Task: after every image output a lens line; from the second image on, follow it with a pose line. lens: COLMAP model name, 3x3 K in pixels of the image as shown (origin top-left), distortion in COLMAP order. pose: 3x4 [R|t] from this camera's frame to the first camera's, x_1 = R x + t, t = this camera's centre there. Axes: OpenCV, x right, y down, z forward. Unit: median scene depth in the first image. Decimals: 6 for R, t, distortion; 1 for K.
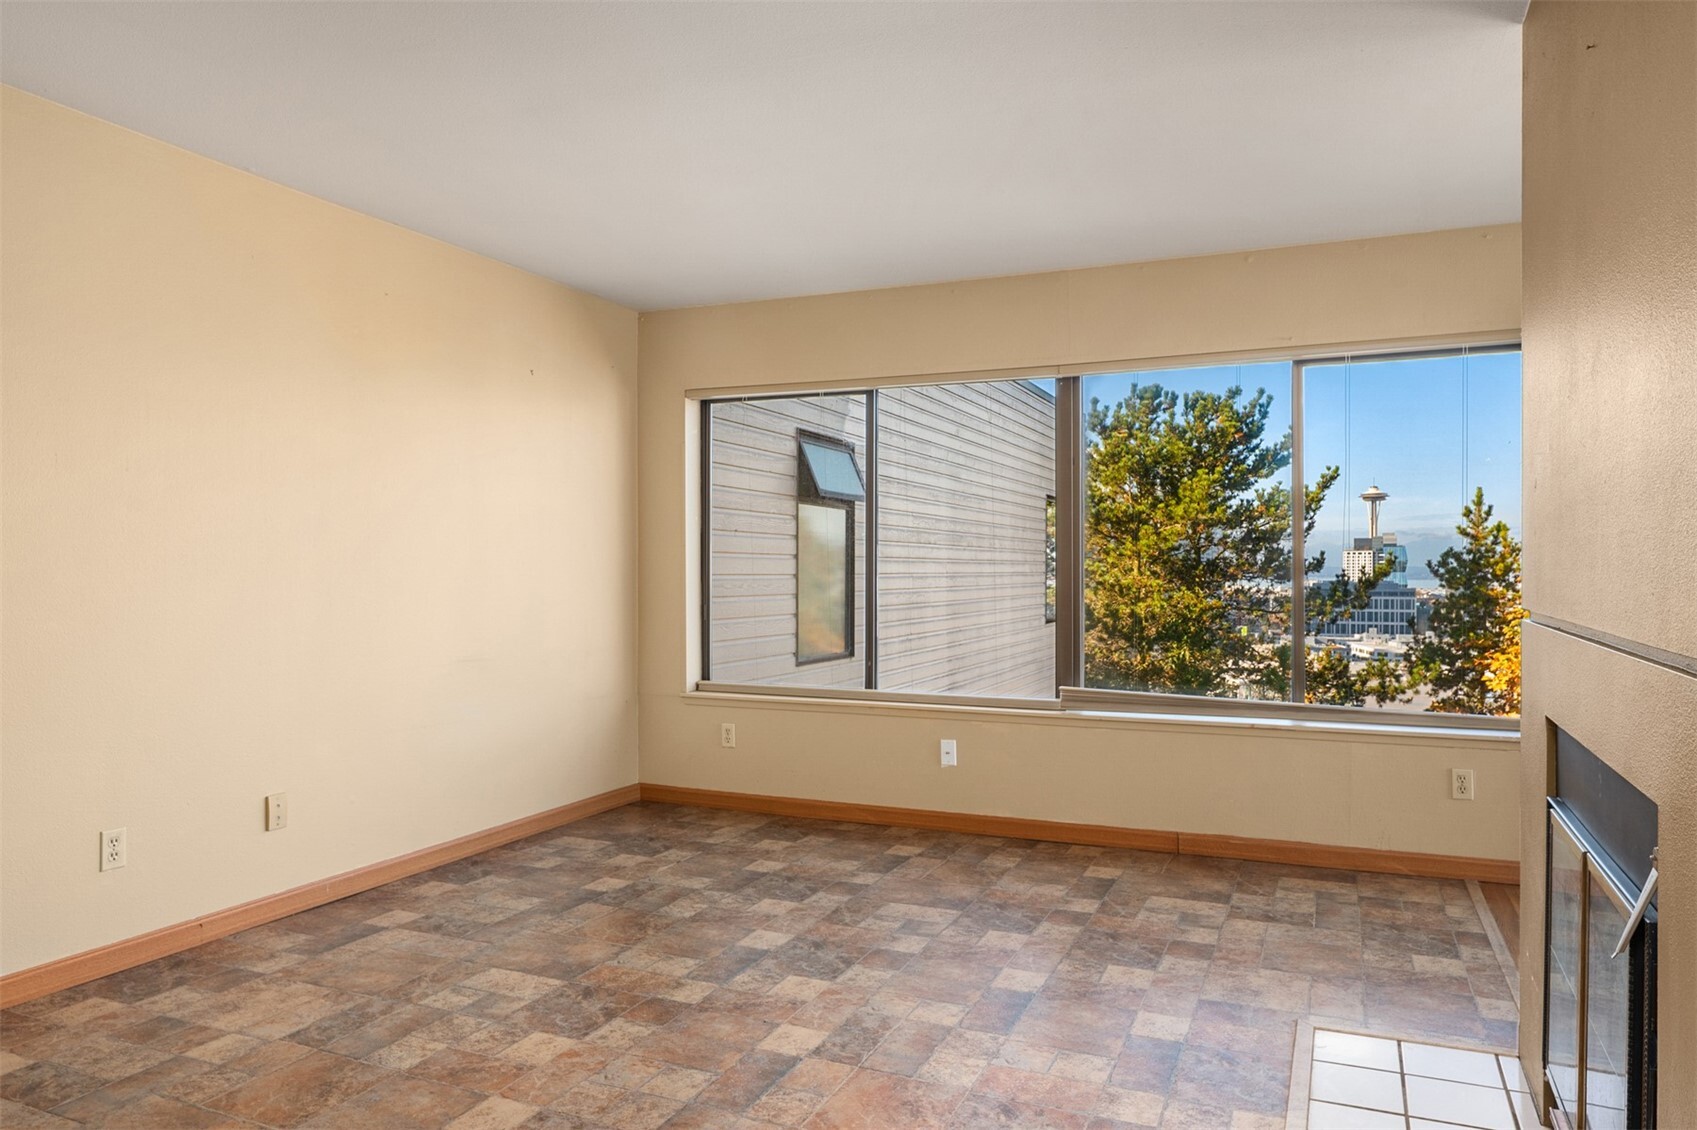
lens RADIAL K [[1113.0, 0, 856.9], [0, 1113.0, 574.3], [0, 0, 1]] dist [-0.002461, -0.004680]
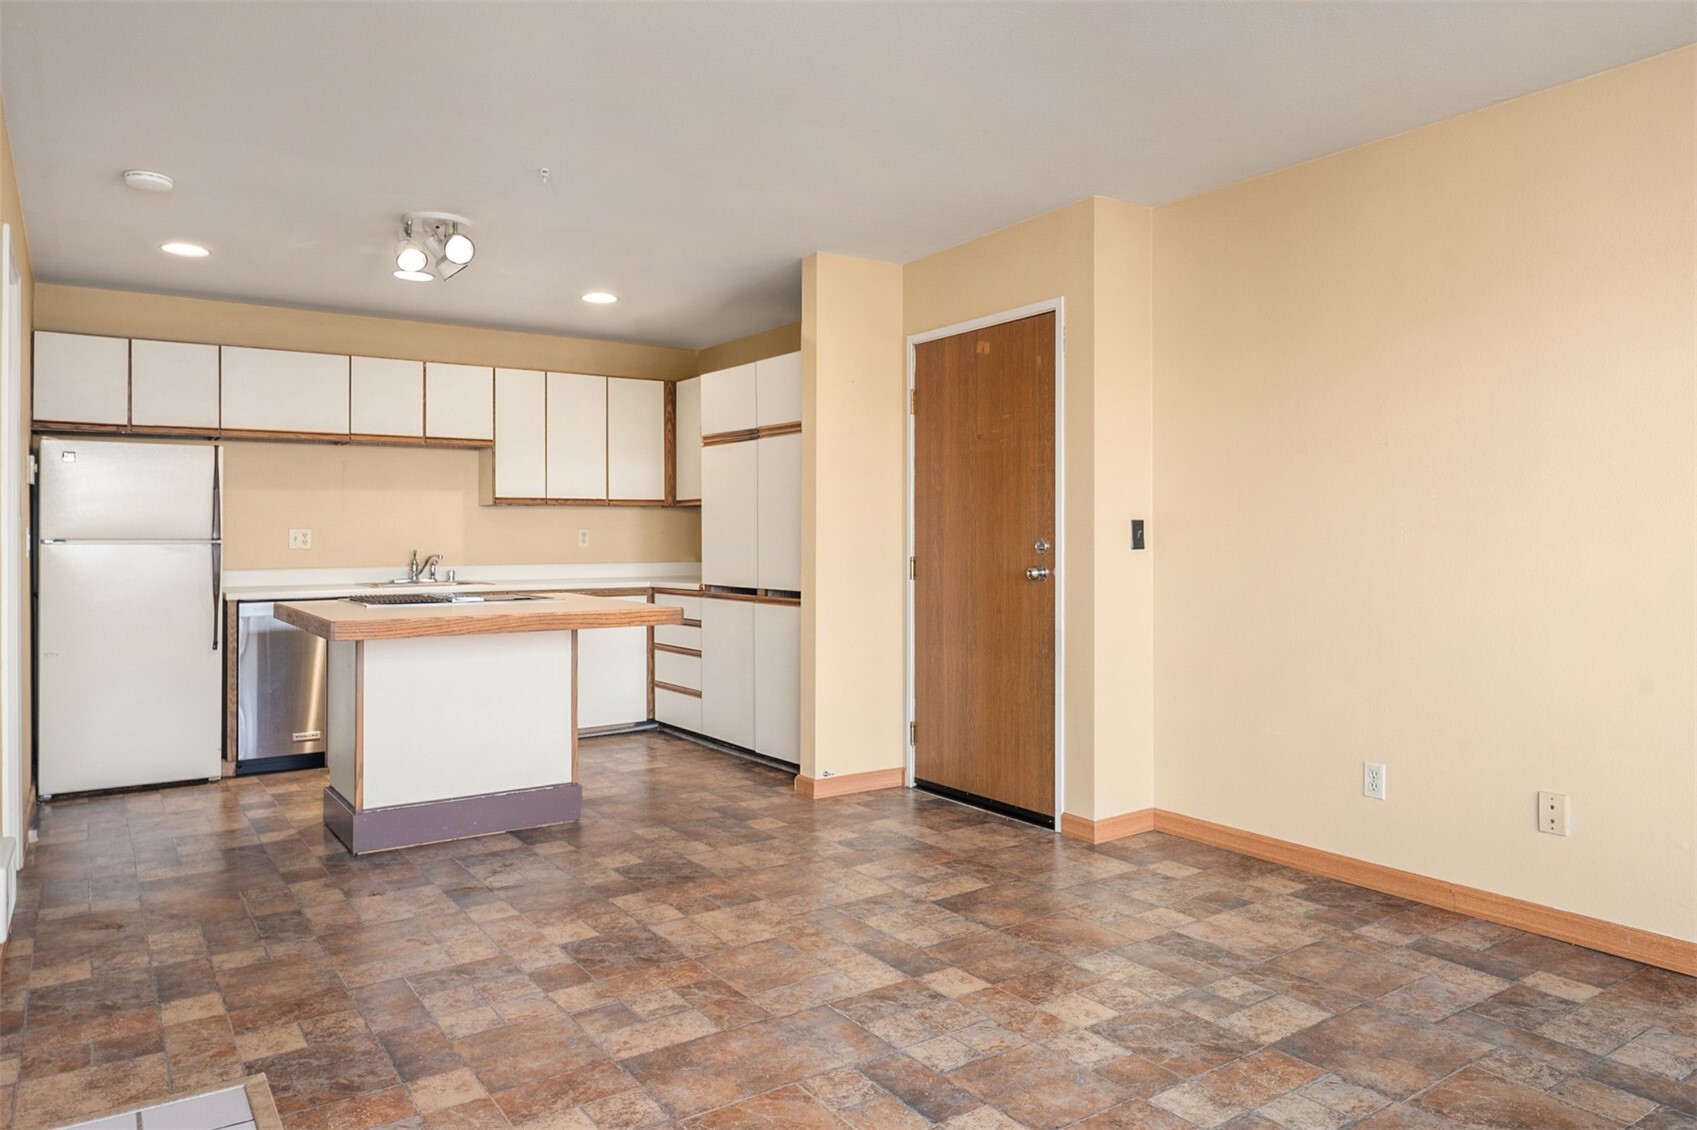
lens RADIAL K [[1113.0, 0, 850.9], [0, 1113.0, 537.3], [0, 0, 1]] dist [-0.002461, -0.004680]
pose [[-0.531398, 0.004773, -0.847109, 0.615395], [0.001789, 0.999988, 0.004512, -0.005692], [0.847120, 0.000882, -0.531400, 1.244384]]
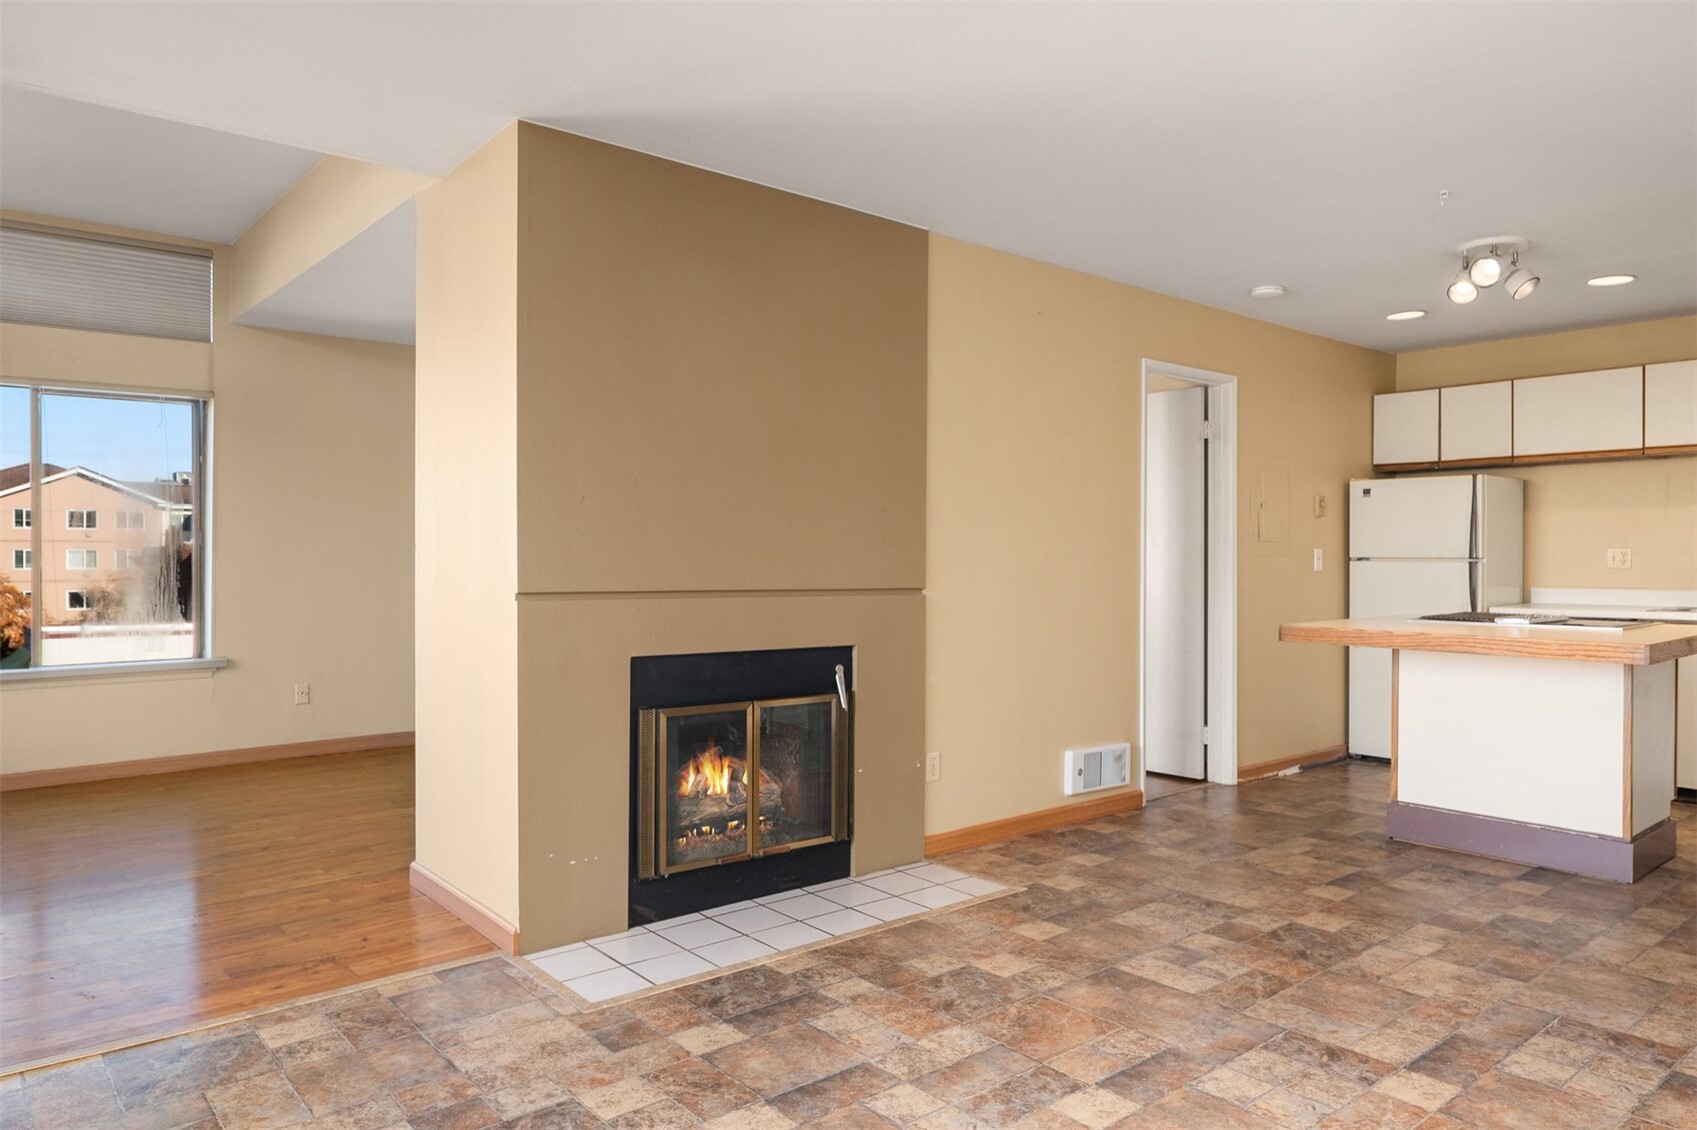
lens RADIAL K [[1113.0, 0, 856.7], [0, 1113.0, 559.5], [0, 0, 1]] dist [-0.002461, -0.004680]
pose [[-0.896262, 0.000529, 0.443525, -0.254949], [0.003587, 0.999975, 0.006056, -0.010195], [-0.443511, 0.007019, -0.896241, 1.724465]]
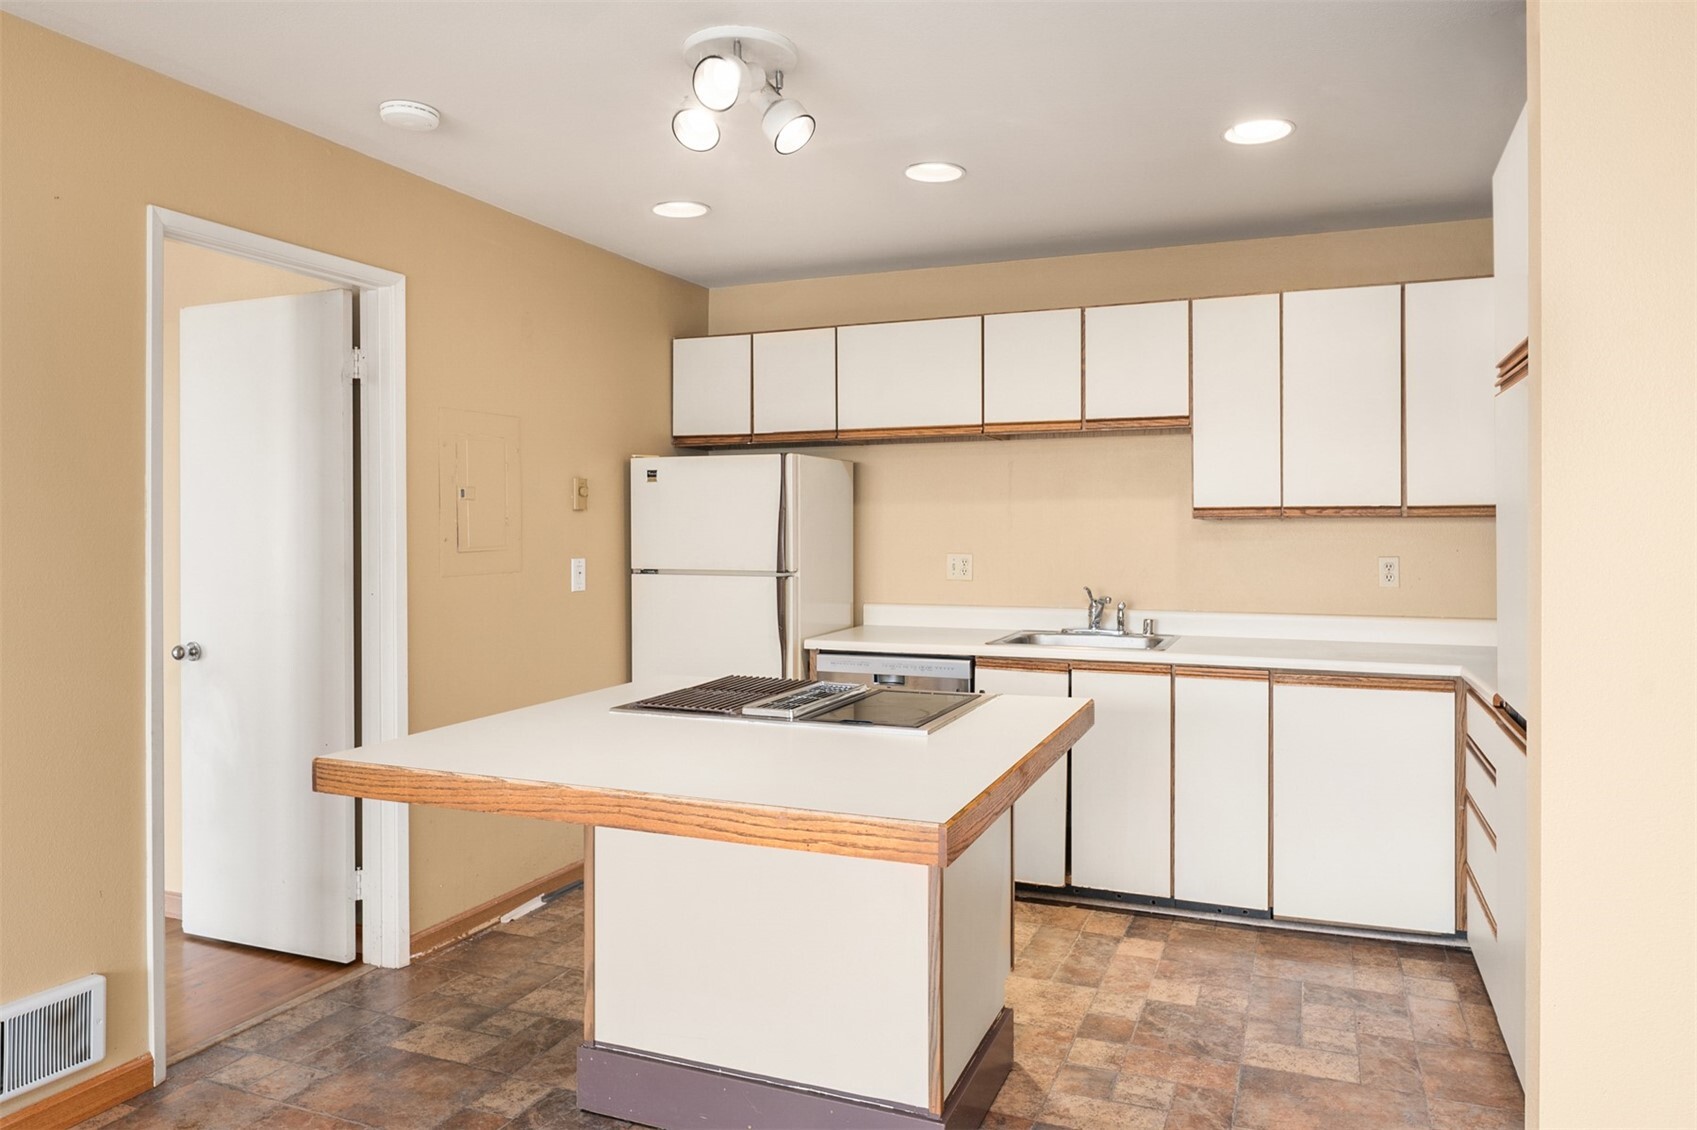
lens RADIAL K [[1113.0, 0, 850.2], [0, 1113.0, 523.5], [0, 0, 1]] dist [-0.002461, -0.004680]
pose [[-0.999911, 0.004118, -0.012703, -0.431946], [0.004110, 0.999991, 0.000665, -0.058796], [0.012705, 0.000613, -0.999919, 0.845938]]
